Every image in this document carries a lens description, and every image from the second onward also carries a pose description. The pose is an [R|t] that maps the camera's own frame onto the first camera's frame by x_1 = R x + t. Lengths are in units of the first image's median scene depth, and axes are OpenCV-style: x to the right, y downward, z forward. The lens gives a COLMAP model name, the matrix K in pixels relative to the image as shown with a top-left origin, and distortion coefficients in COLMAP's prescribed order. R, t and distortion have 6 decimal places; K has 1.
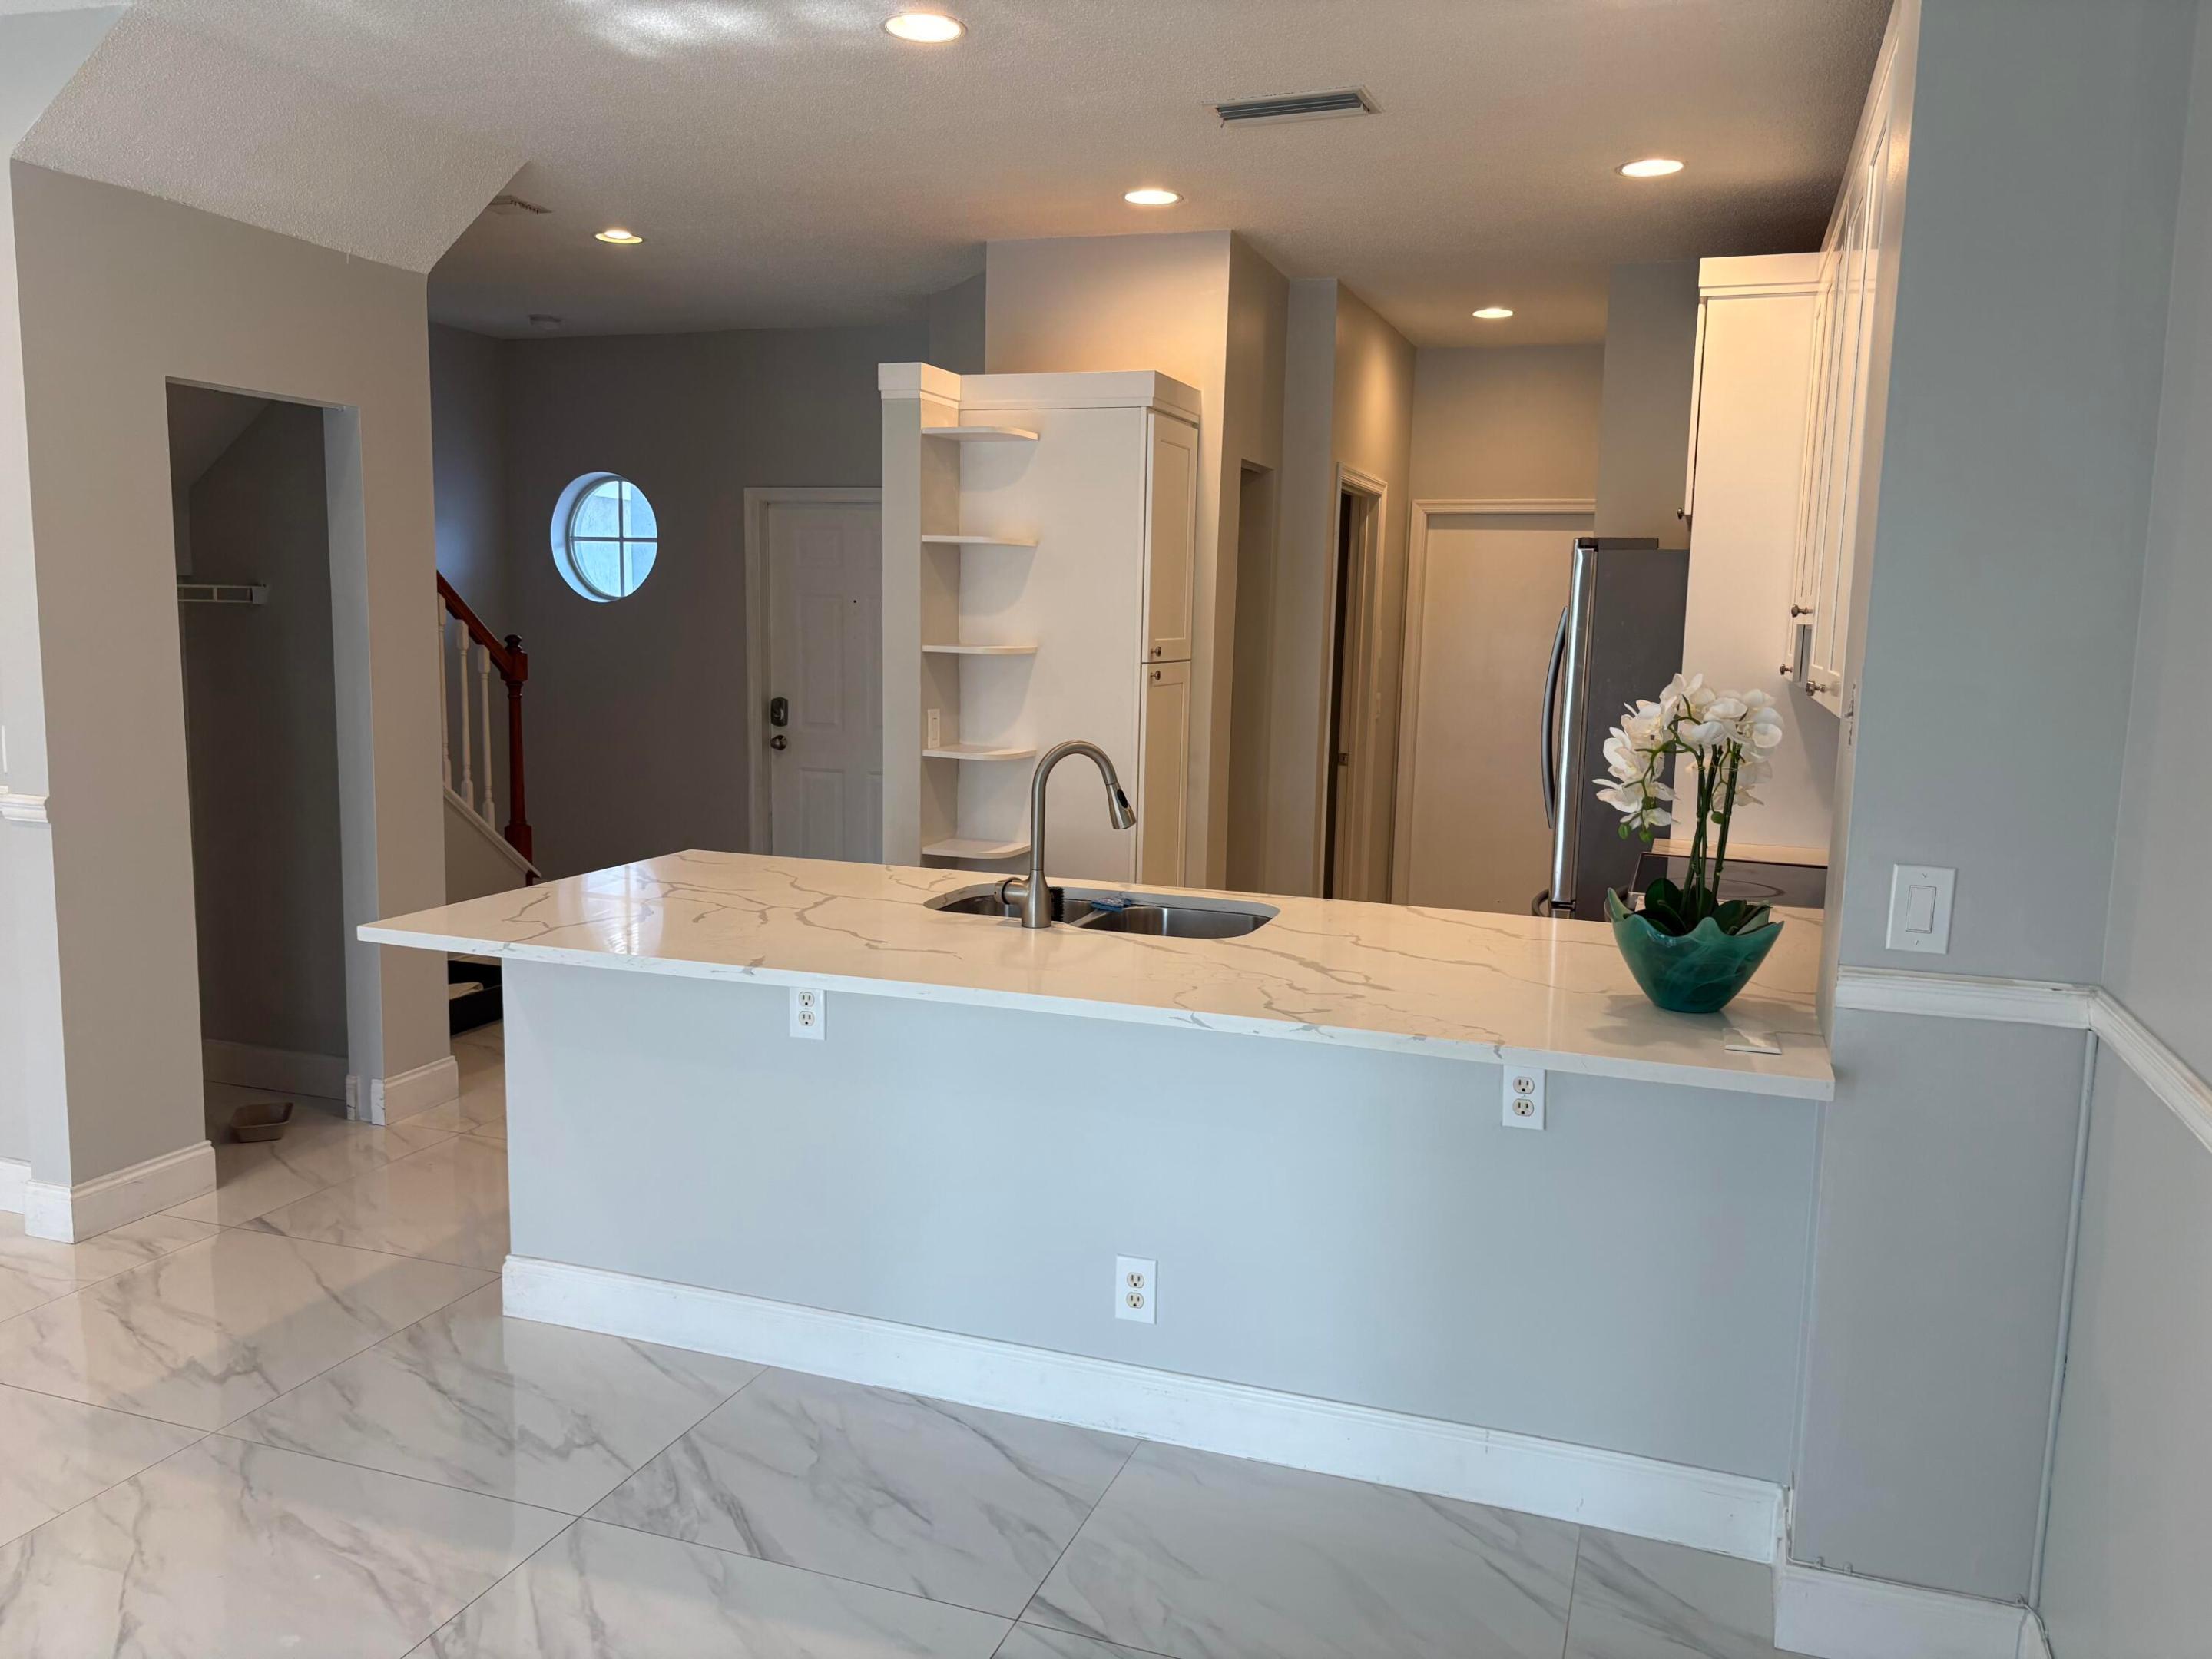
lens RADIAL K [[1676.1, 0, 1106.0], [0, 1676.1, 829.5], [0, 0, 1]] dist [0.105977, -0.064964]
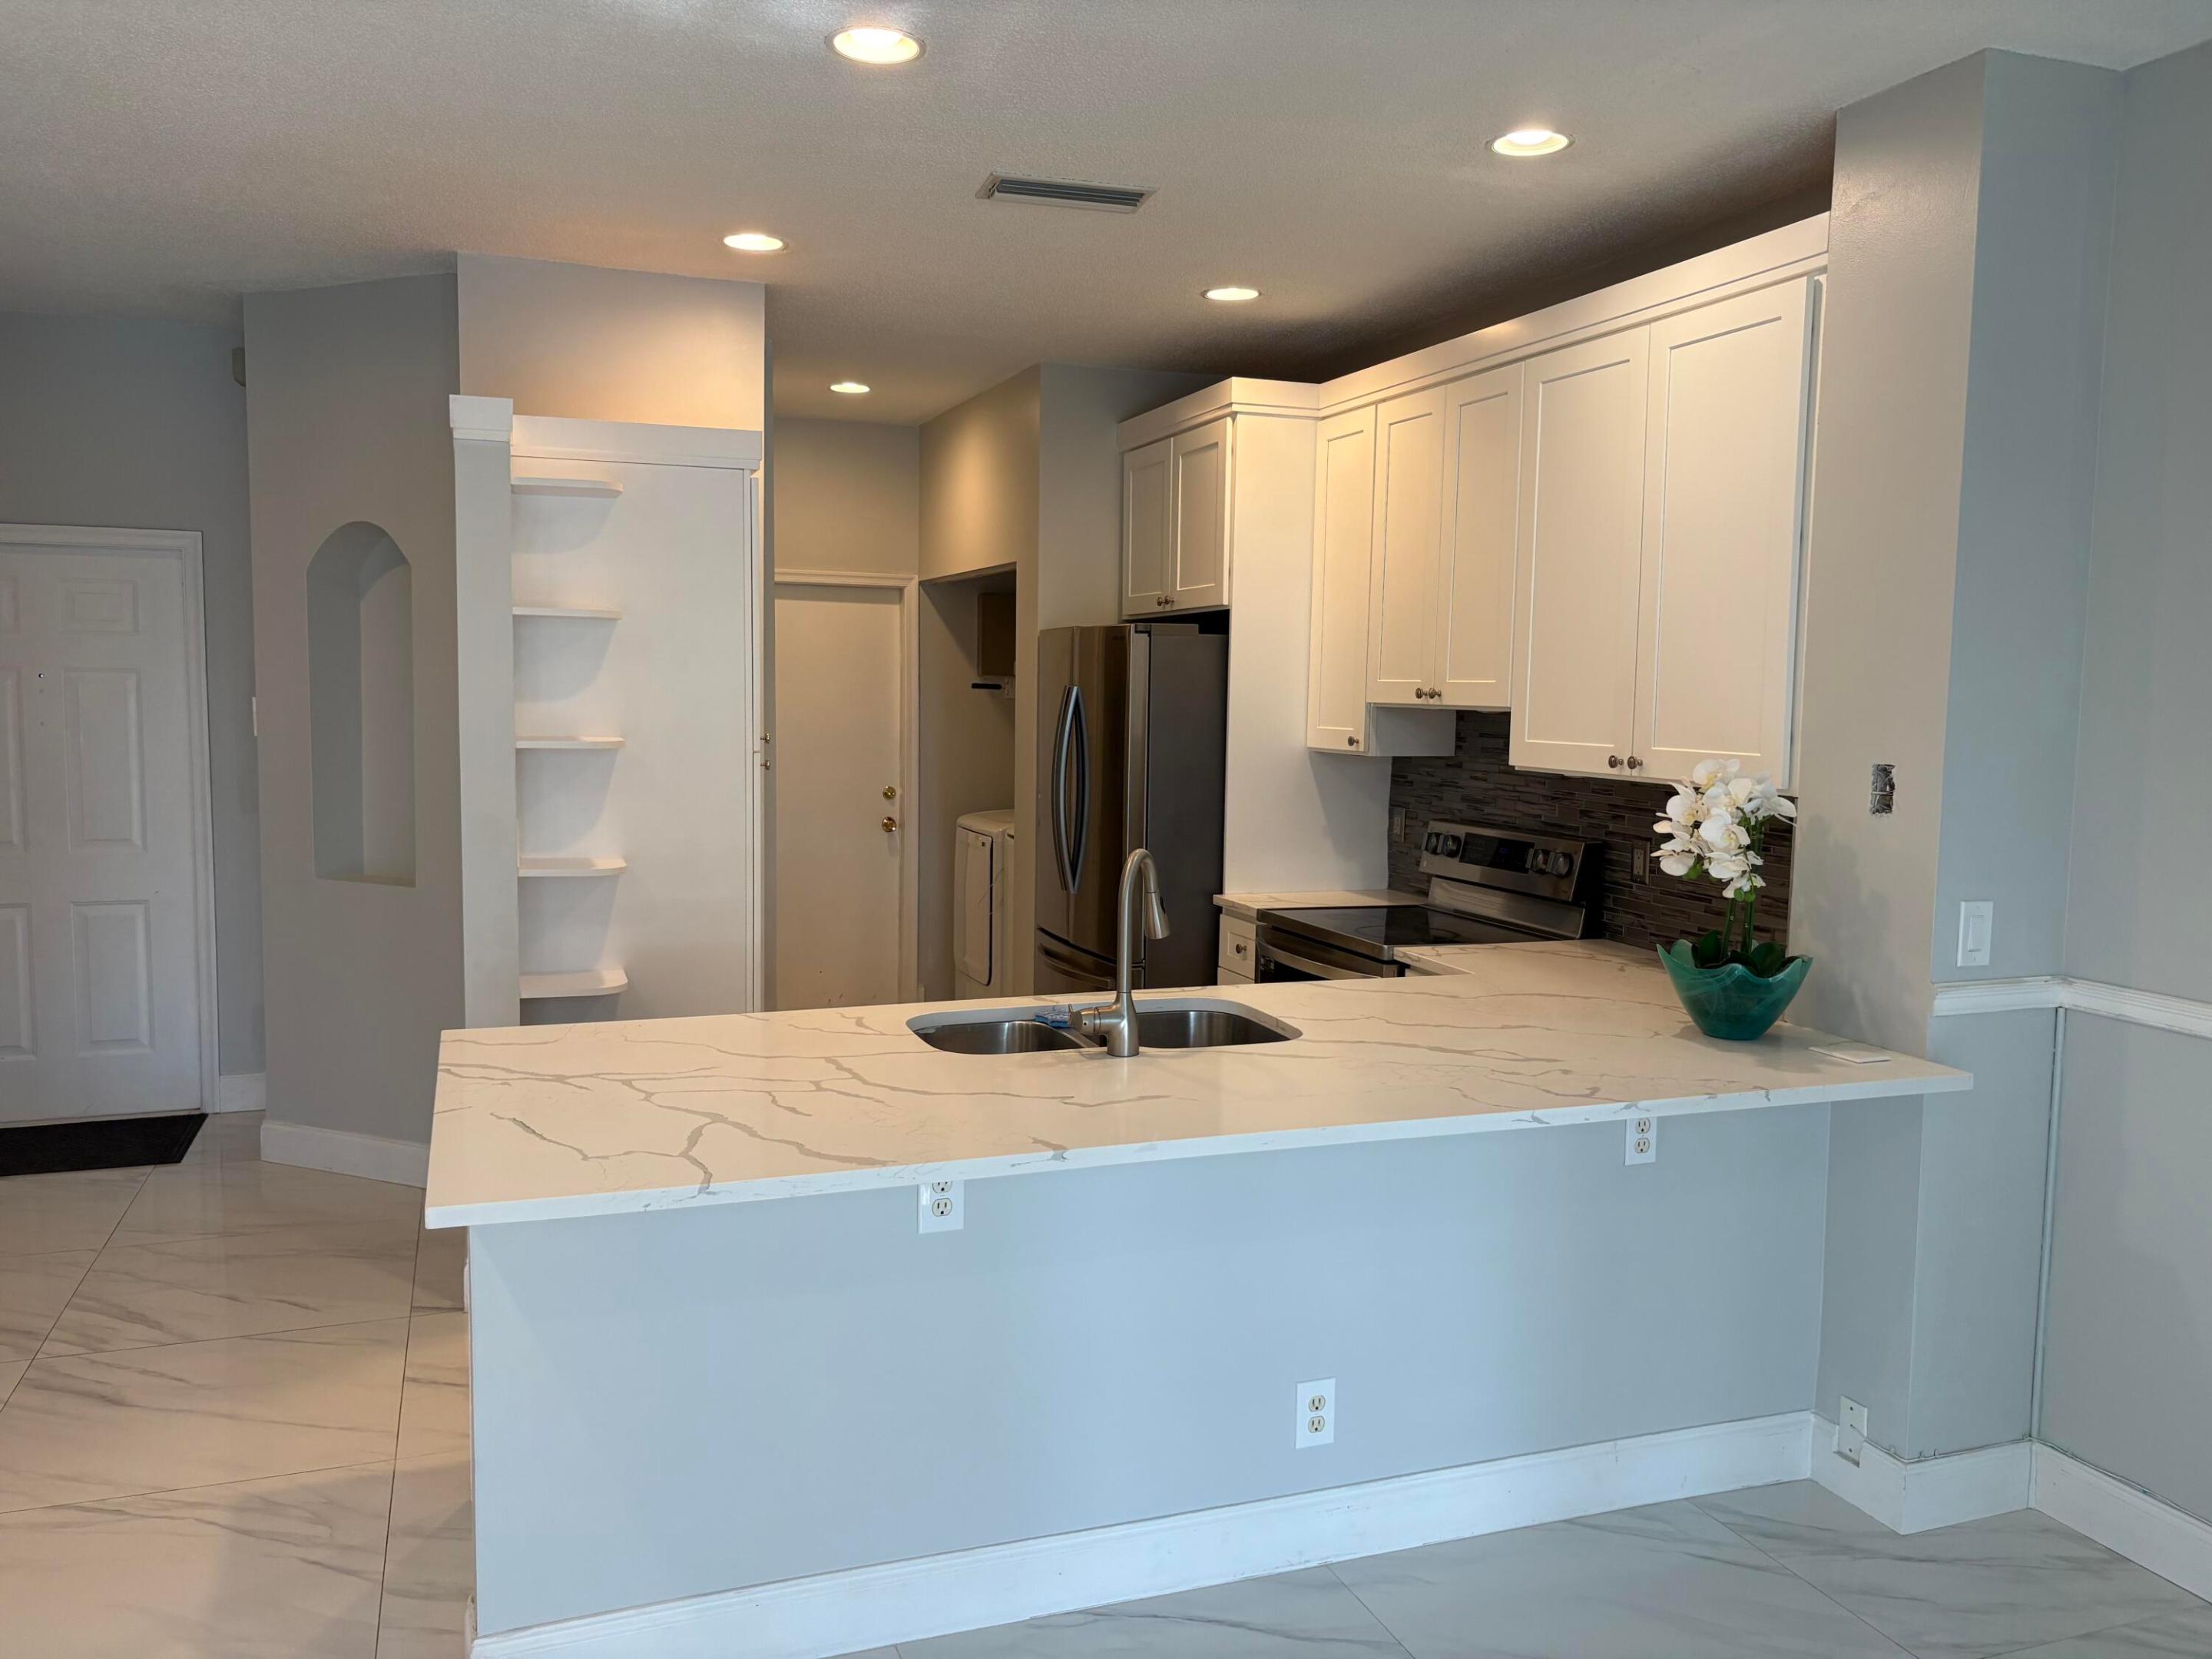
lens RADIAL K [[1680.4, 0, 1106.0], [0, 1680.4, 829.5], [0, 0, 1]] dist [0.044274, -0.000526]
pose [[0.776109, -0.069411, 0.626767, -0.658069], [0.086905, 0.996213, 0.002712, -0.072716], [-0.624582, 0.052365, 0.779202, 0.305509]]
